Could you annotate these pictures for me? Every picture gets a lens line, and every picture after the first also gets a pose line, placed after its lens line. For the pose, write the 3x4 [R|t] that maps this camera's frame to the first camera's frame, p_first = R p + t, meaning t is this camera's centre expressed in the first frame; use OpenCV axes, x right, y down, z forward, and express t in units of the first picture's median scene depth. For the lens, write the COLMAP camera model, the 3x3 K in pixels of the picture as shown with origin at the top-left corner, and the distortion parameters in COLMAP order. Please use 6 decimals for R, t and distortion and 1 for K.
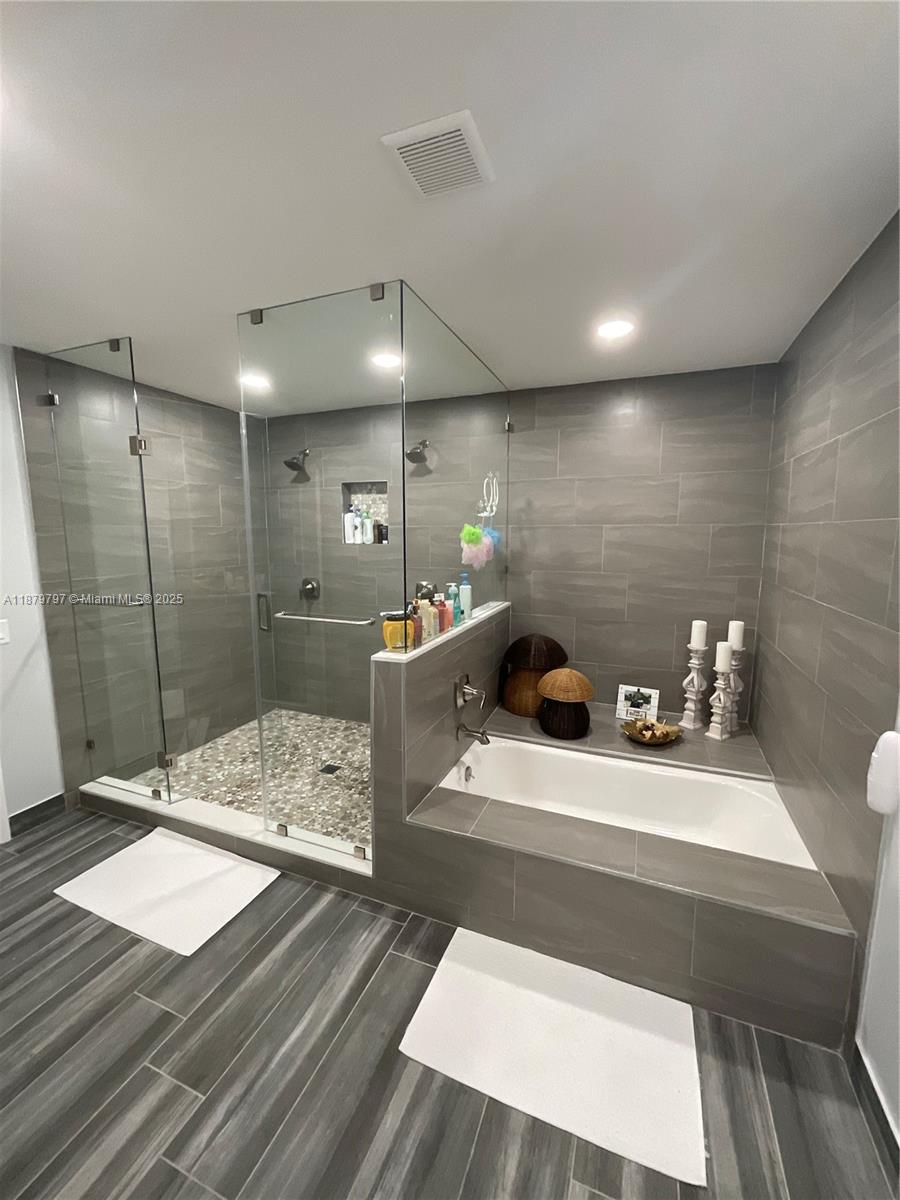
lens RADIAL K [[486.7, 0, 447.3], [0, 486.7, 600.1], [0, 0, 1]] dist [0.002115, 0.000580]
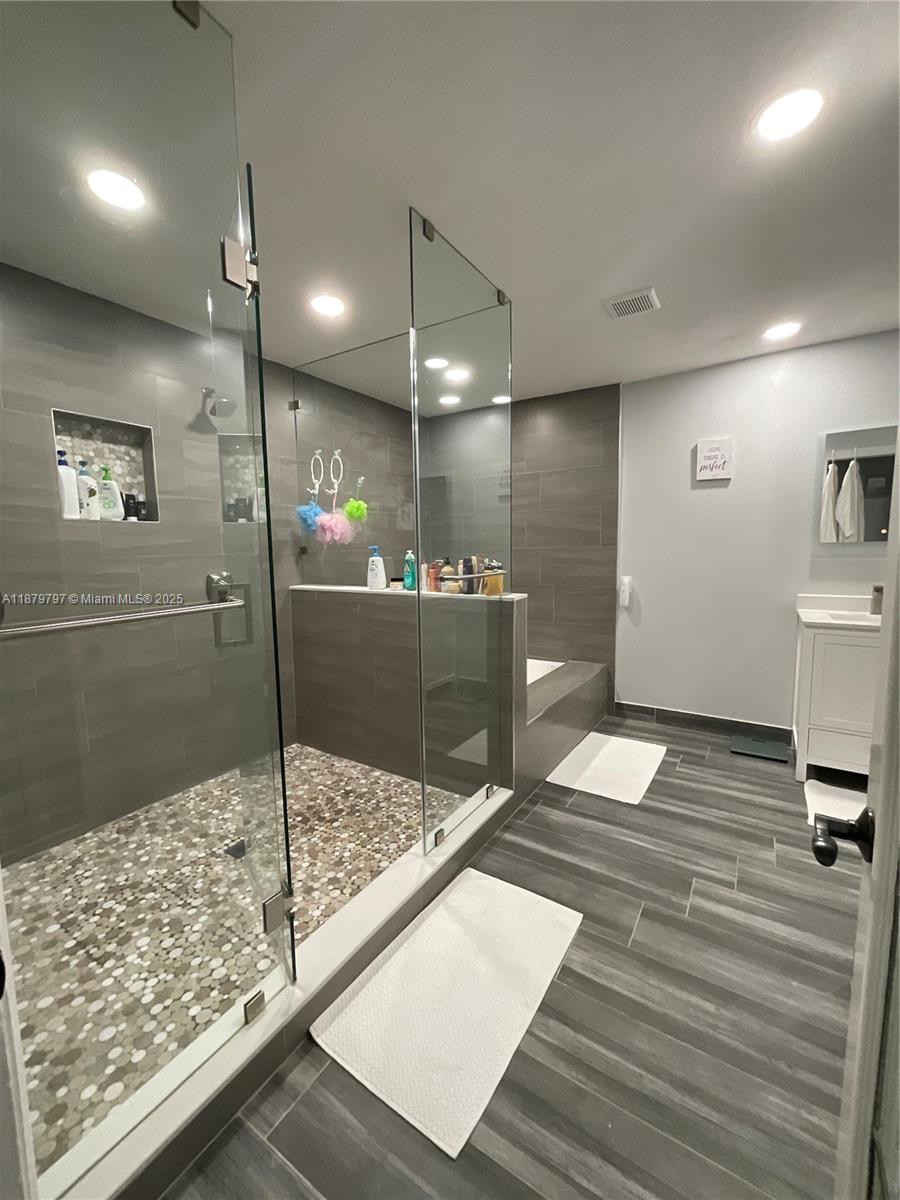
lens RADIAL K [[486.7, 0, 447.3], [0, 486.7, 598.0], [0, 0, 1]] dist [0.002115, 0.000580]
pose [[0.186811, -0.108701, 0.976363, -0.839967], [0.150286, 0.985323, 0.080944, -0.005921], [-0.970832, 0.131612, 0.200406, 0.567928]]
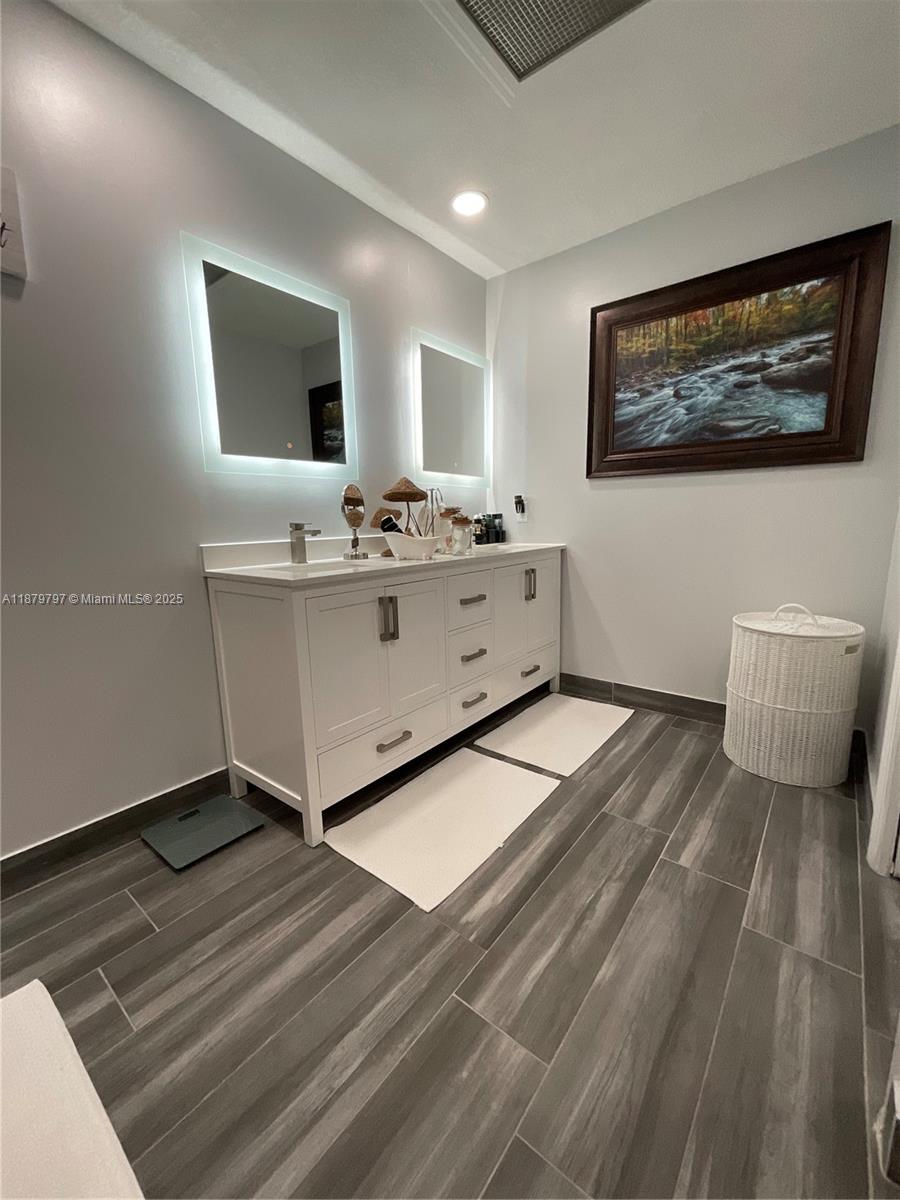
lens RADIAL K [[486.7, 0, 447.8], [0, 486.7, 605.4], [0, 0, 1]] dist [0.002115, 0.000580]
pose [[-0.960077, -0.035915, 0.277421, -0.190346], [0.053546, 0.949791, 0.308268, 0.081137], [-0.274563, 0.310816, -0.909950, 0.533005]]
